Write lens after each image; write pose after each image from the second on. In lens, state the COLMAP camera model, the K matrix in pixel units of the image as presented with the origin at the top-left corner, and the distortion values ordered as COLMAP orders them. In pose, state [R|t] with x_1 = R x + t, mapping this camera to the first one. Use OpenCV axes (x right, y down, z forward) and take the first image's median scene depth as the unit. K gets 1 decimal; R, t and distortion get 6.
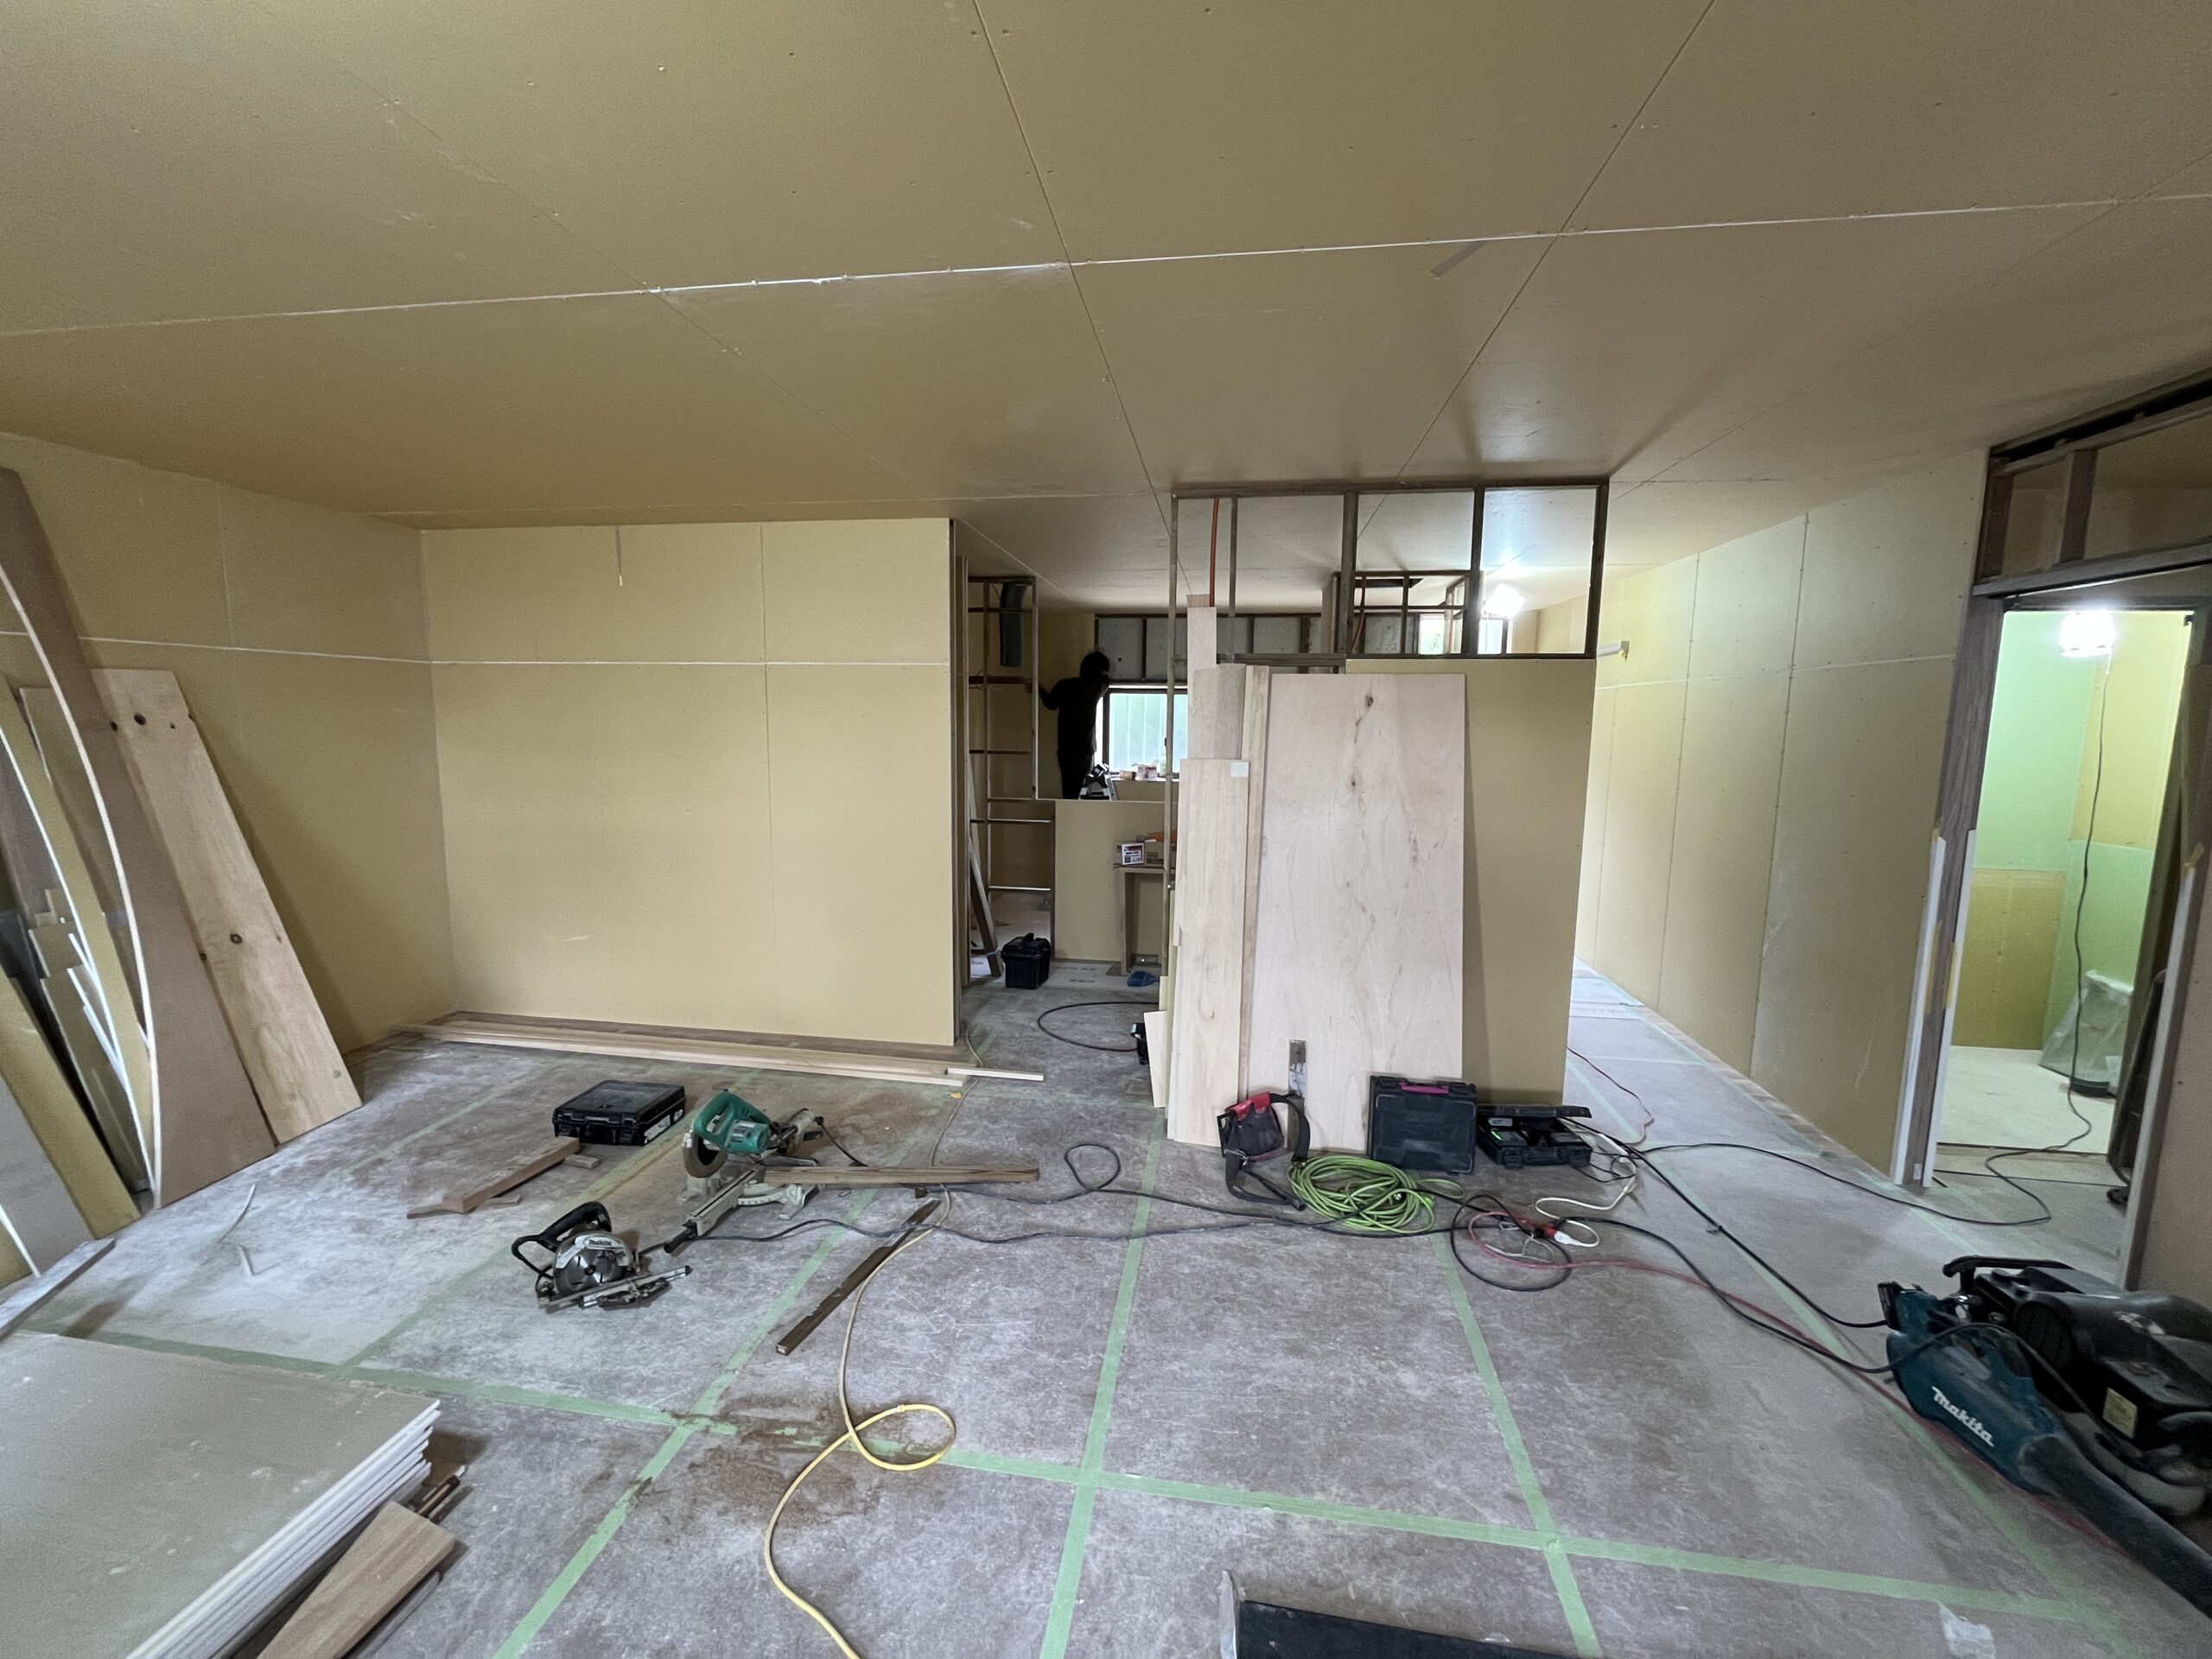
lens RADIAL K [[891.3, 0, 1103.7], [0, 891.3, 828.4], [0, 0, 1]] dist [-0.001289, -0.000180]
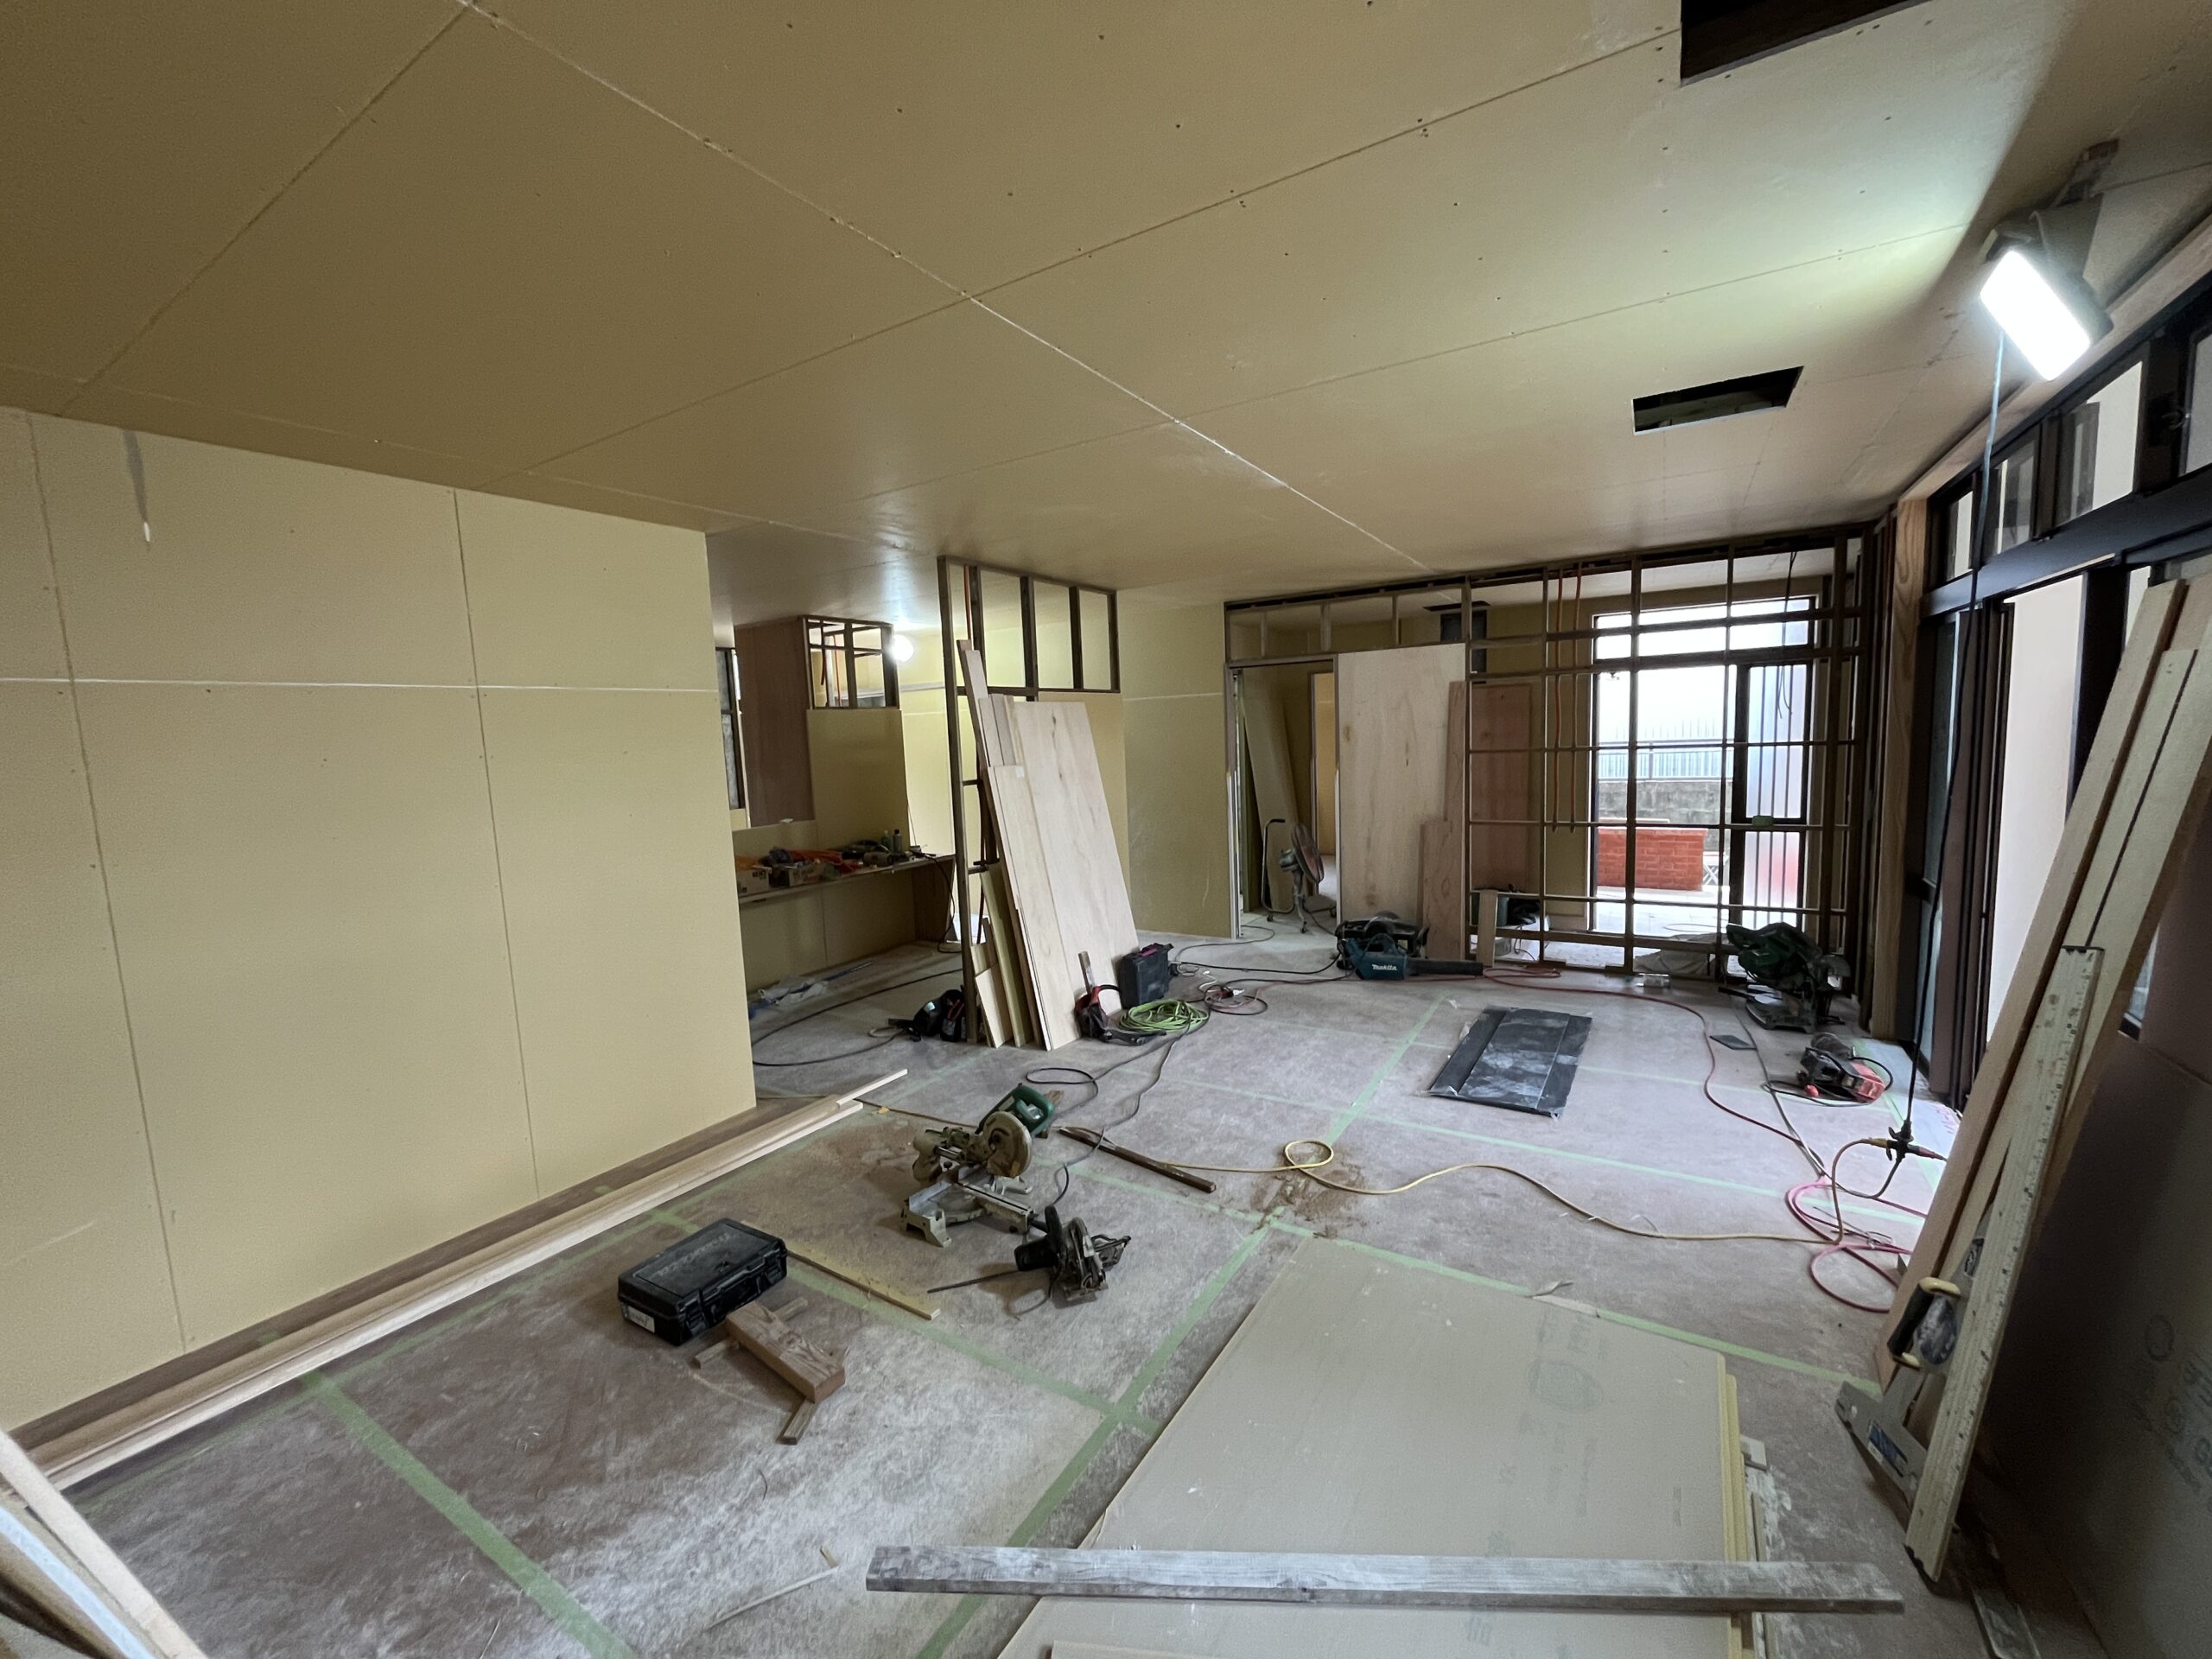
lens RADIAL K [[891.3, 0, 1105.4], [0, 891.3, 830.4], [0, 0, 1]] dist [-0.001289, -0.000180]
pose [[0.394779, -0.129452, 0.909611, -1.197651], [0.159764, 0.984614, 0.070787, -0.061666], [-0.904779, 0.117378, 0.409387, 0.389005]]
